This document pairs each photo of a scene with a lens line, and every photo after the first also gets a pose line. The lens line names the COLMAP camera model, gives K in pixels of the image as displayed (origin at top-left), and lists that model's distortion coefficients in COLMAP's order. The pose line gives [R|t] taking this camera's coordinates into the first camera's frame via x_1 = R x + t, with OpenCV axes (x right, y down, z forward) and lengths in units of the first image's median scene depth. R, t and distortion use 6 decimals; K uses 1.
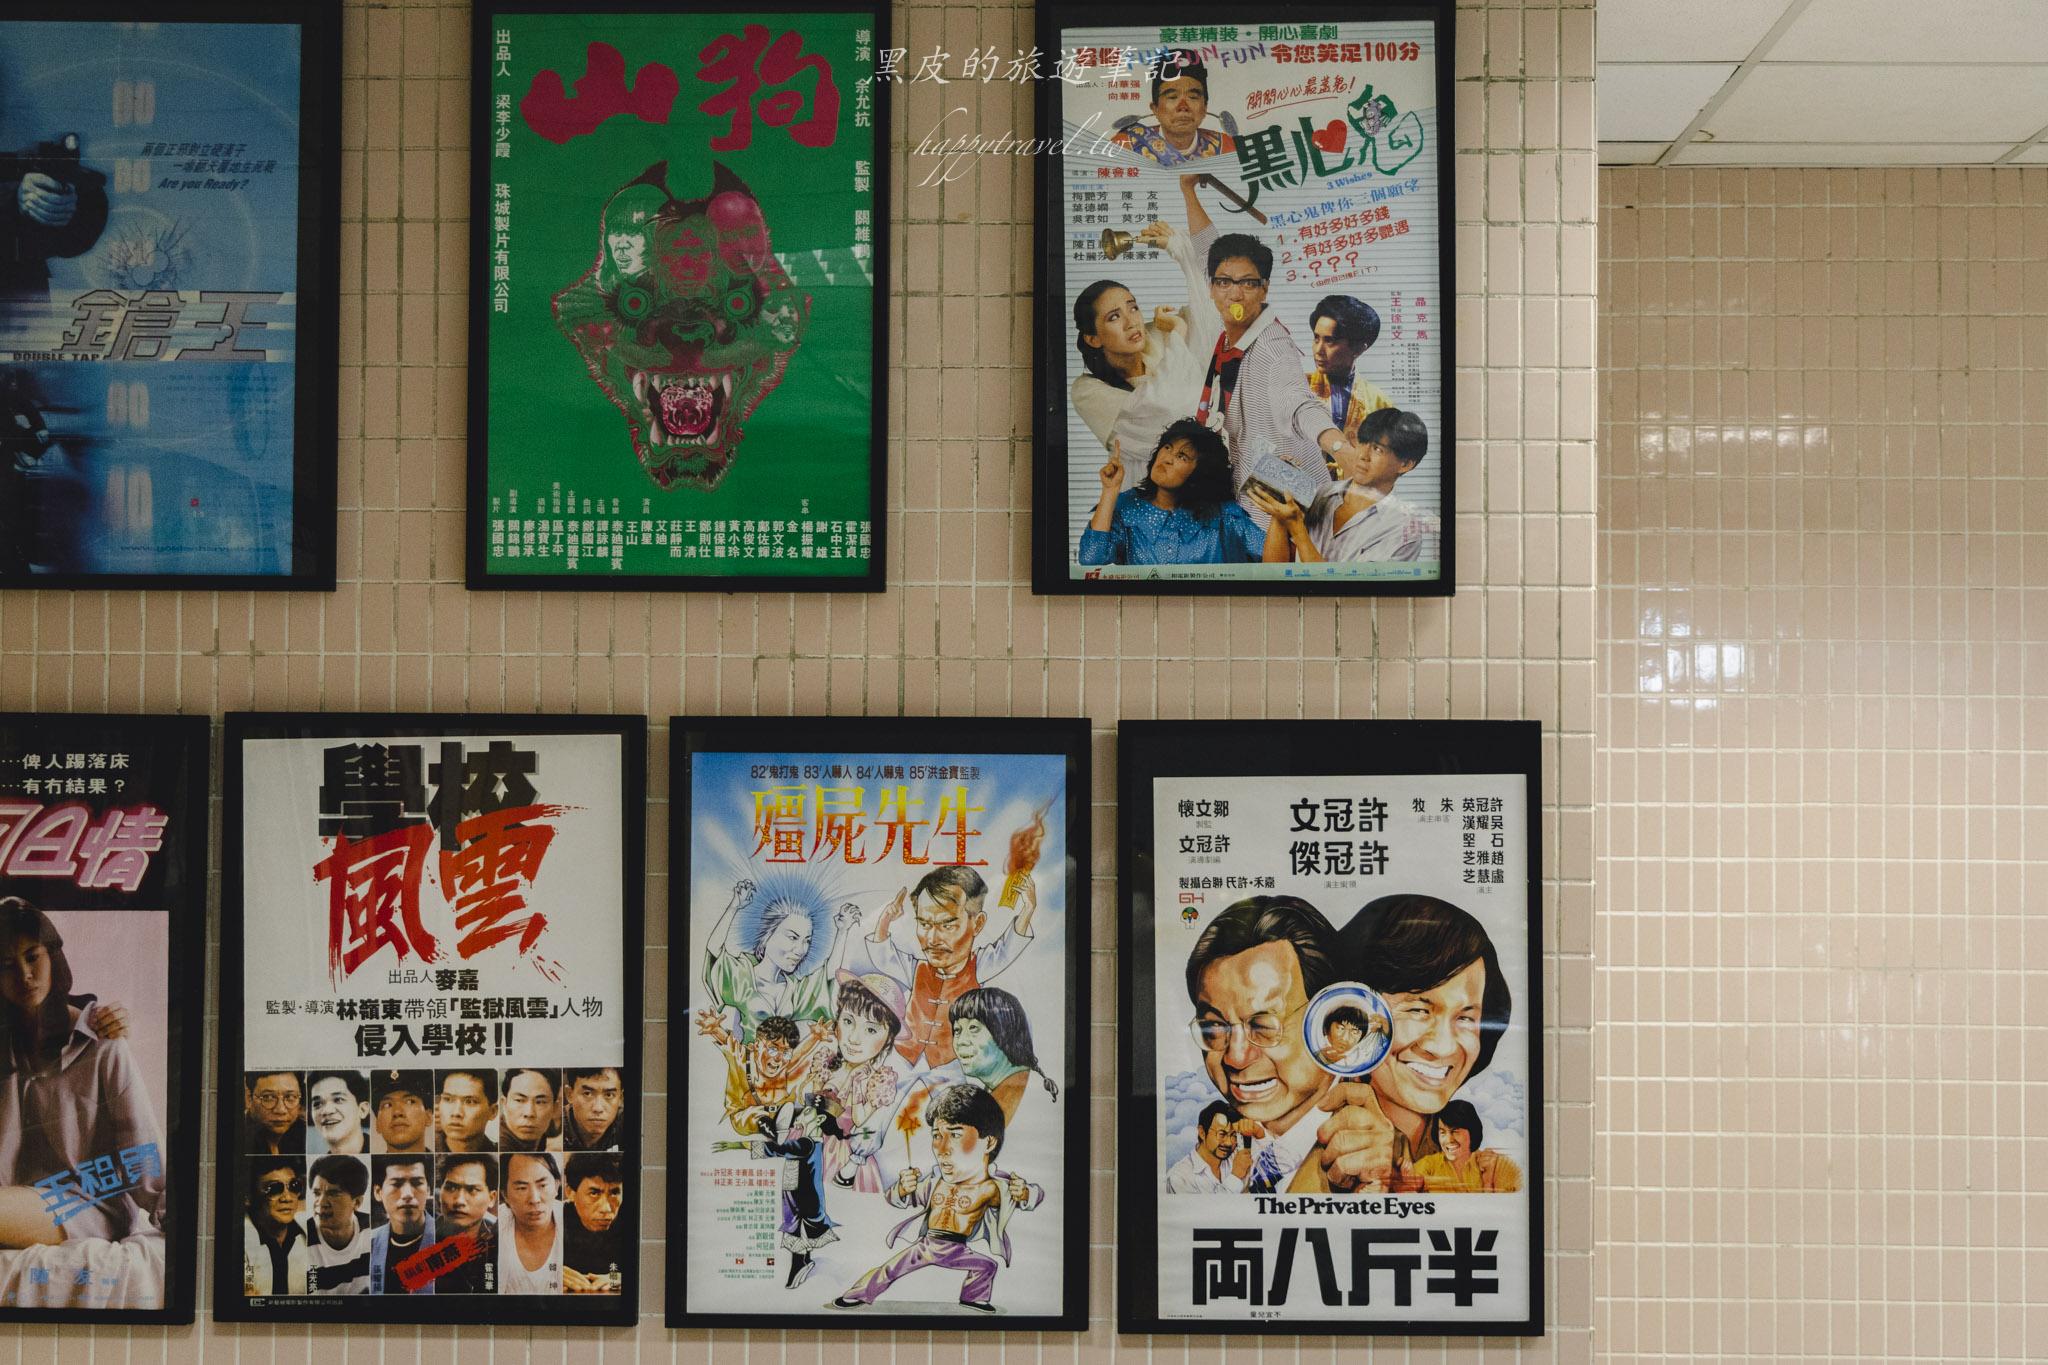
lens RADIAL K [[3141.9, 0, 1024.7], [0, 3141.9, 685.4], [0, 0, 1]] dist [0.009068, 0.000000]
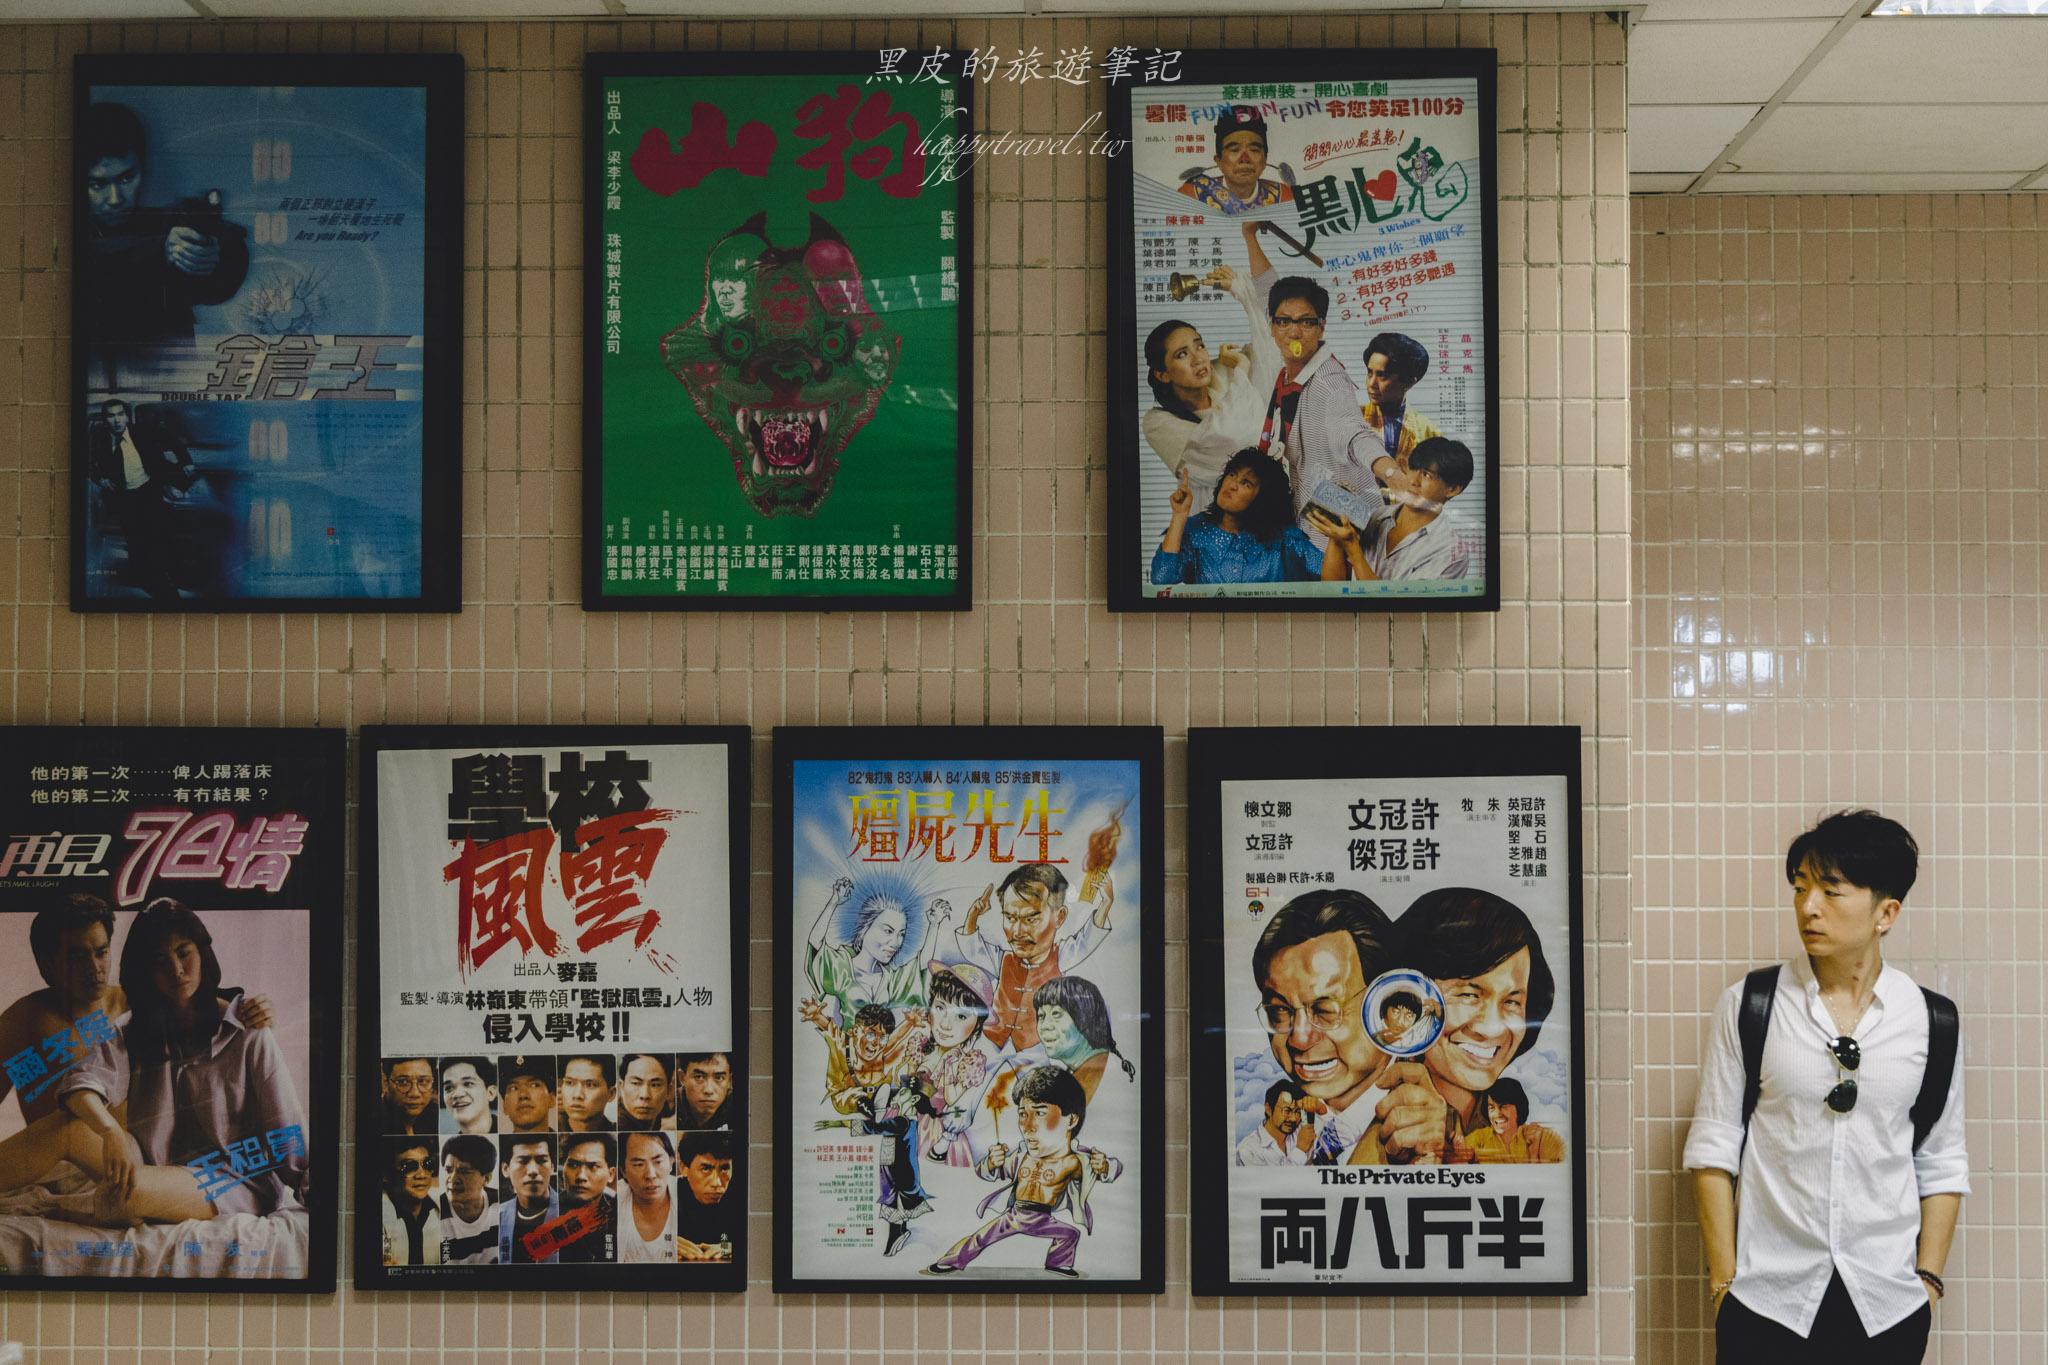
lens RADIAL K [[3287.6, 0, 1023.3], [0, 3287.6, 680.4], [0, 0, 1]] dist [0.017002, 0.000000]
pose [[0.999977, -0.006062, -0.002991, -0.023371], [0.006055, 0.999979, -0.002311, -0.002959], [0.003005, 0.002293, 0.999993, -0.129188]]
